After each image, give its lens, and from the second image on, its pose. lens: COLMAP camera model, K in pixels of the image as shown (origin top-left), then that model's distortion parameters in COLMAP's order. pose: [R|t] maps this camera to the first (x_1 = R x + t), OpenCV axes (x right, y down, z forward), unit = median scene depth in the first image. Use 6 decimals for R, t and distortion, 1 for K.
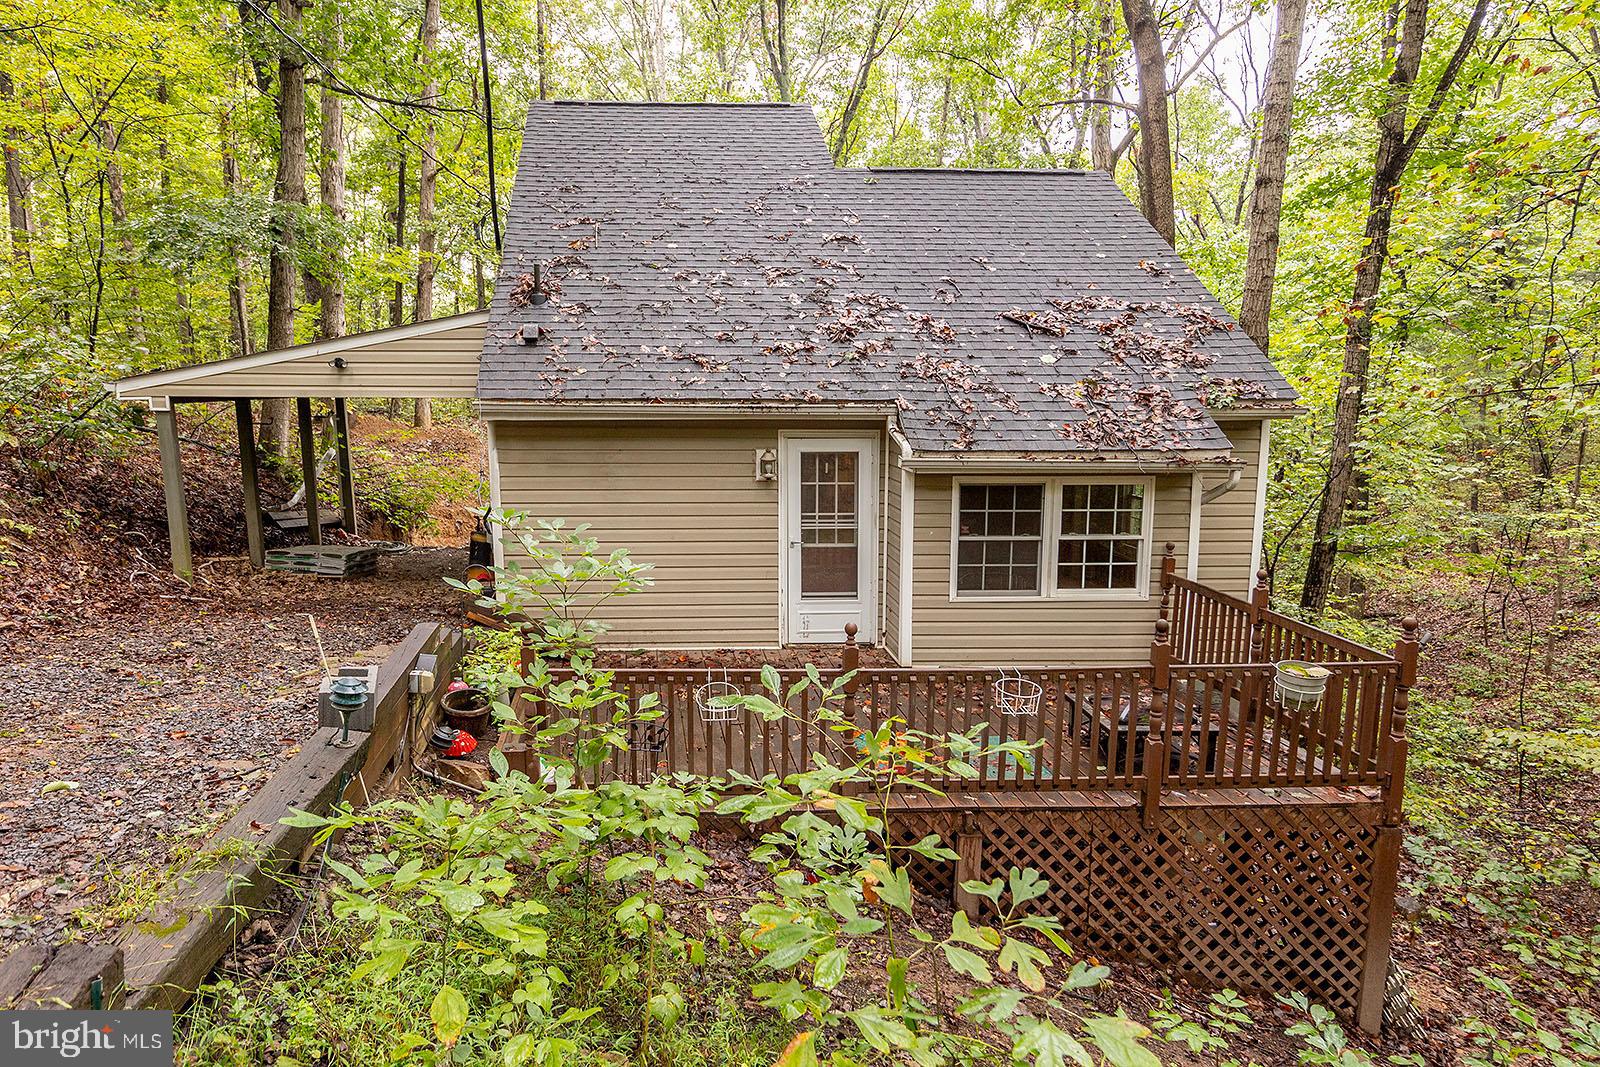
lens RADIAL K [[1016.2, 0, 790.5], [0, 1016.2, 545.6], [0, 0, 1]] dist [0.007549, -0.000693]
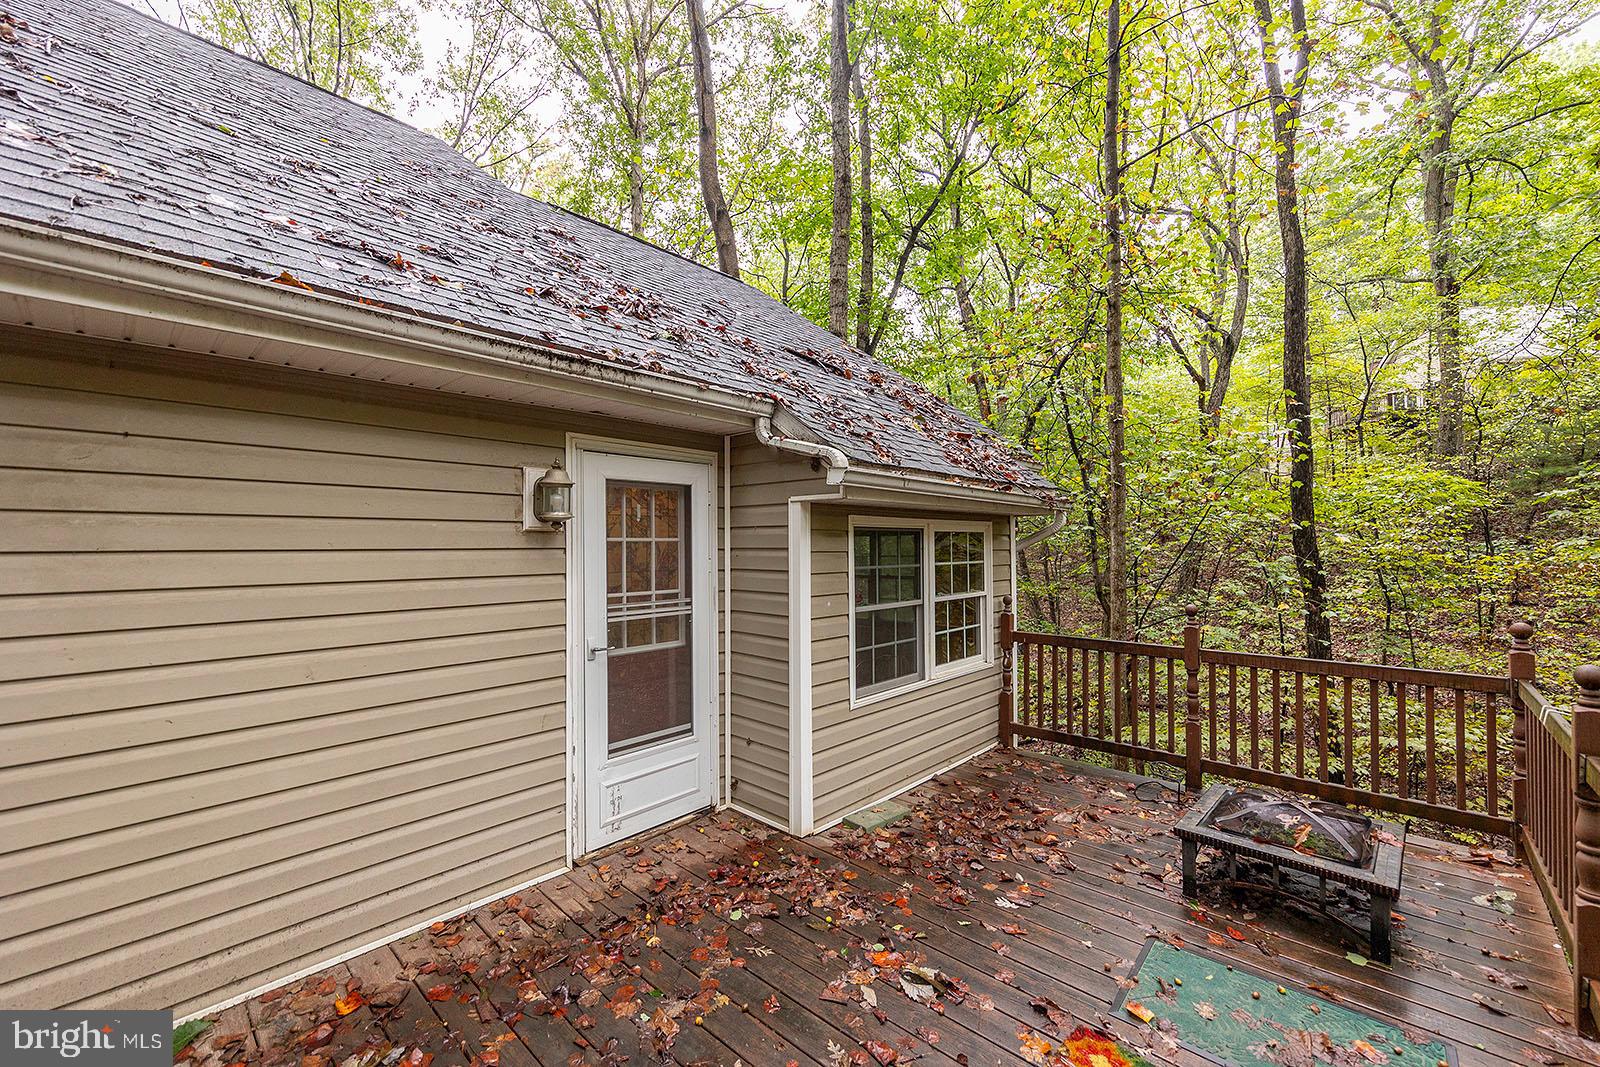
lens RADIAL K [[616.2, 0, 746.1], [0, 616.2, 550.2], [0, 0, 1]] dist [0.010925, 0.000230]
pose [[0.745869, -0.009058, 0.666031, -0.151577], [0.134616, 0.981324, -0.137407, 0.000746], [-0.652348, 0.192146, 0.733158, 0.715060]]
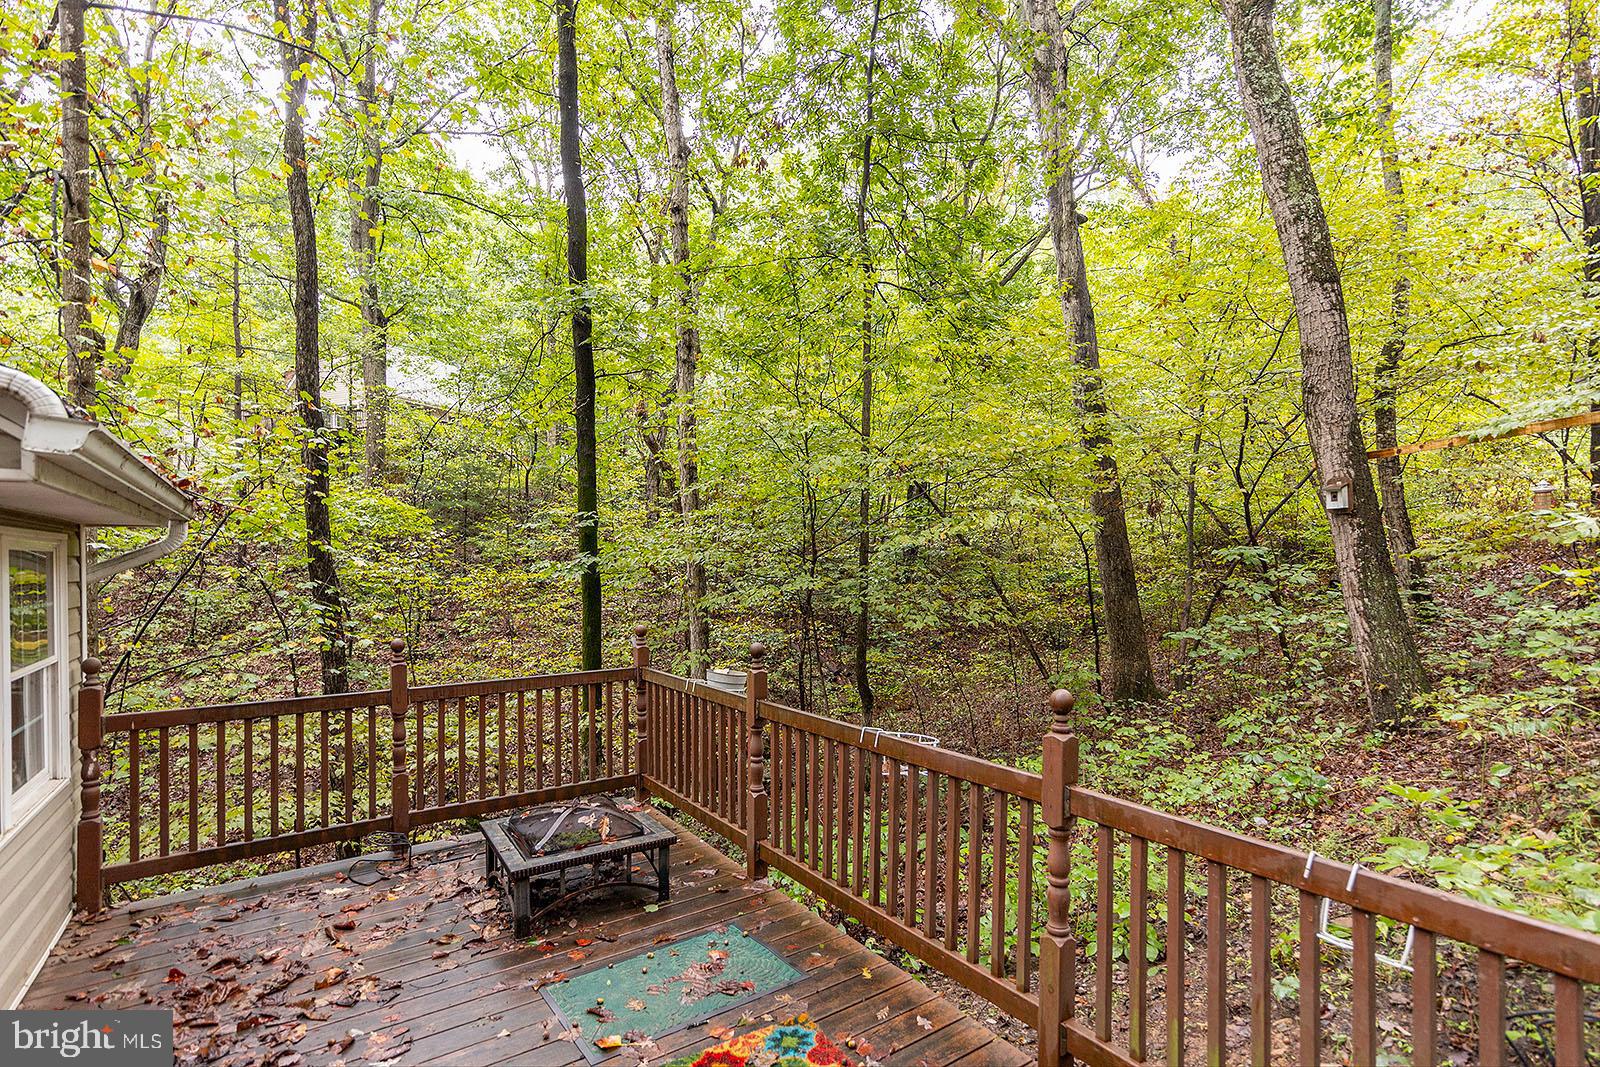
lens RADIAL K [[801.4, 0, 824.3], [0, 801.4, 576.6], [0, 0, 1]] dist [-0.004024, -0.000206]
pose [[-0.525107, -0.012892, 0.850939, -0.178274], [0.177239, 0.976304, 0.124164, -0.030866], [-0.832375, 0.216019, -0.510379, 0.860889]]
